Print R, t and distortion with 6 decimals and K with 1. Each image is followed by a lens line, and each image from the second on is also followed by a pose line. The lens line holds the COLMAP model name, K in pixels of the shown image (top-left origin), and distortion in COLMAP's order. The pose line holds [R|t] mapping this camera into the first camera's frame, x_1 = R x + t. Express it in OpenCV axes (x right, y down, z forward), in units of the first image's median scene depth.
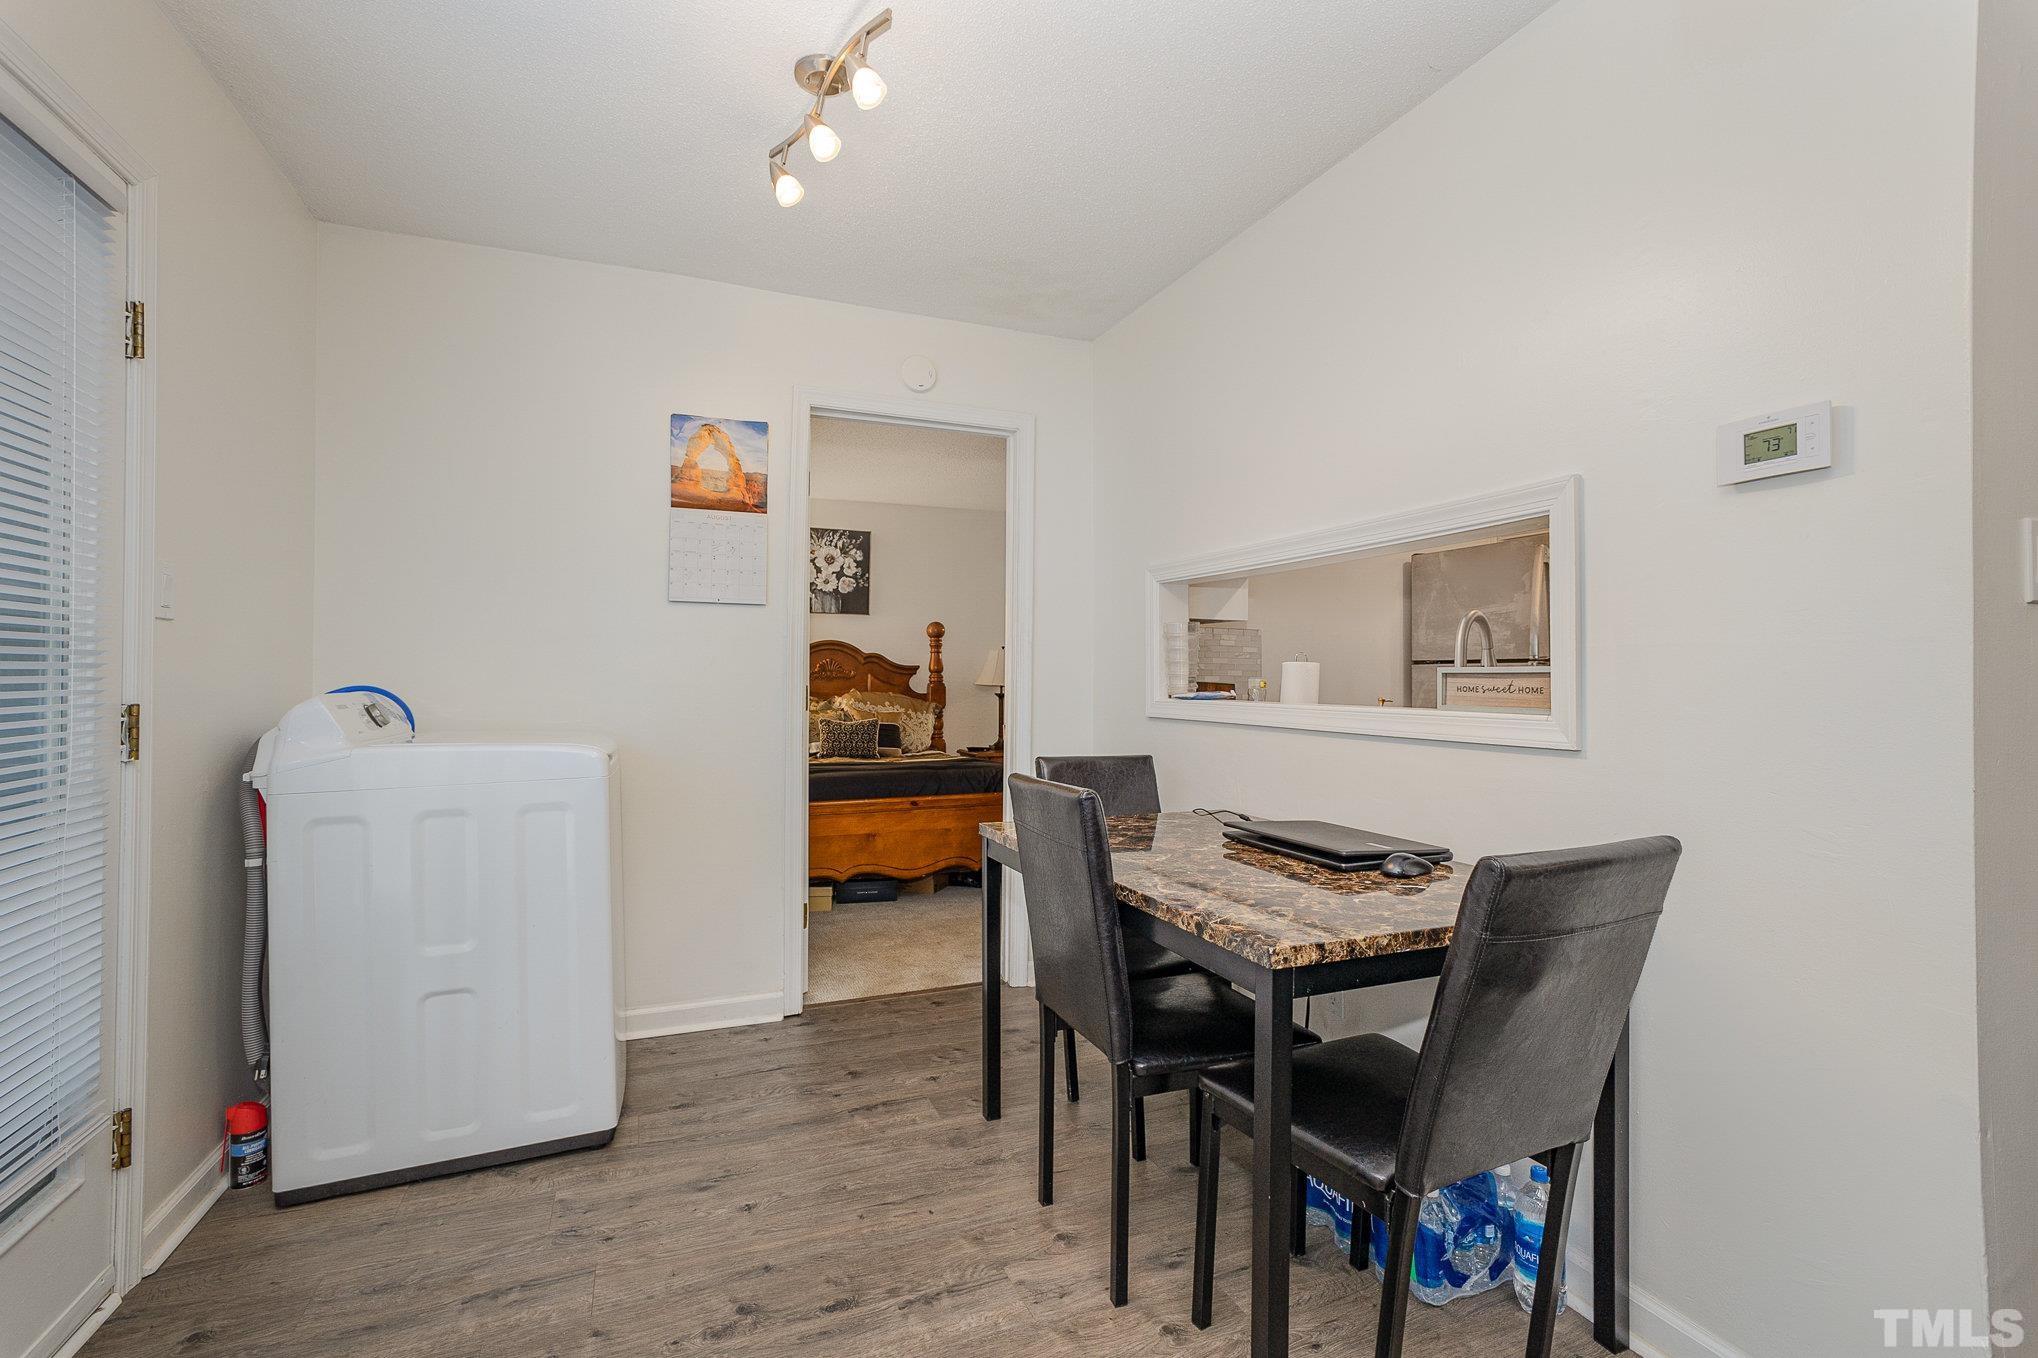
lens RADIAL K [[920.7, 0, 1018.8], [0, 920.7, 670.5], [0, 0, 1]] dist [0.001036, 0.003615]
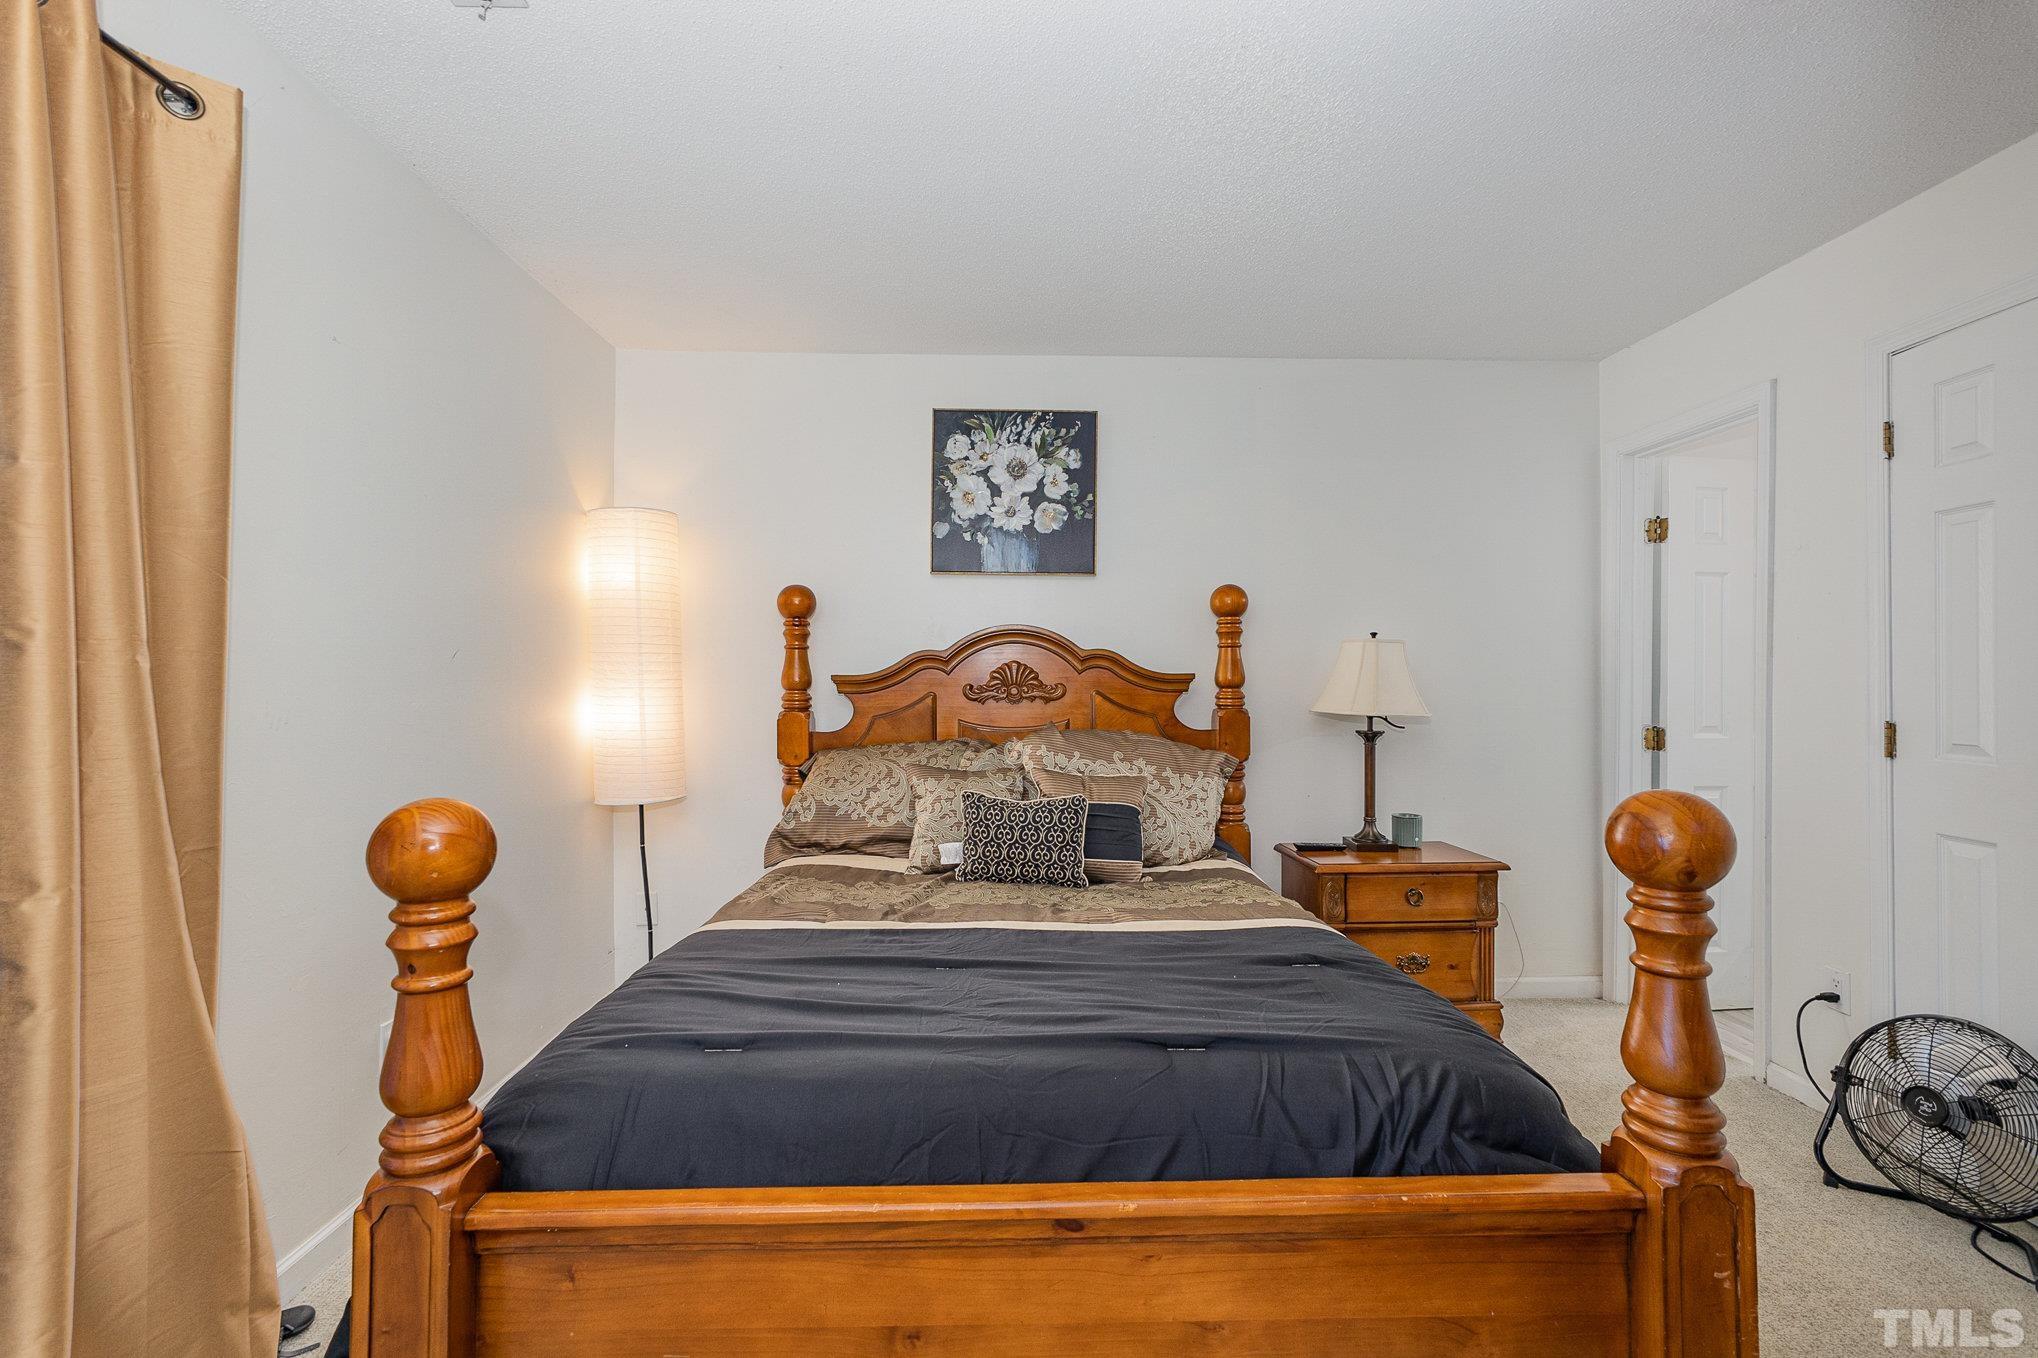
lens RADIAL K [[920.7, 0, 1017.7], [0, 920.7, 666.1], [0, 0, 1]] dist [0.001036, 0.003615]
pose [[0.936273, -0.004142, -0.351248, -0.023570], [0.003364, 0.999990, -0.002824, -0.008506], [0.351256, 0.001462, 0.936278, 0.513482]]
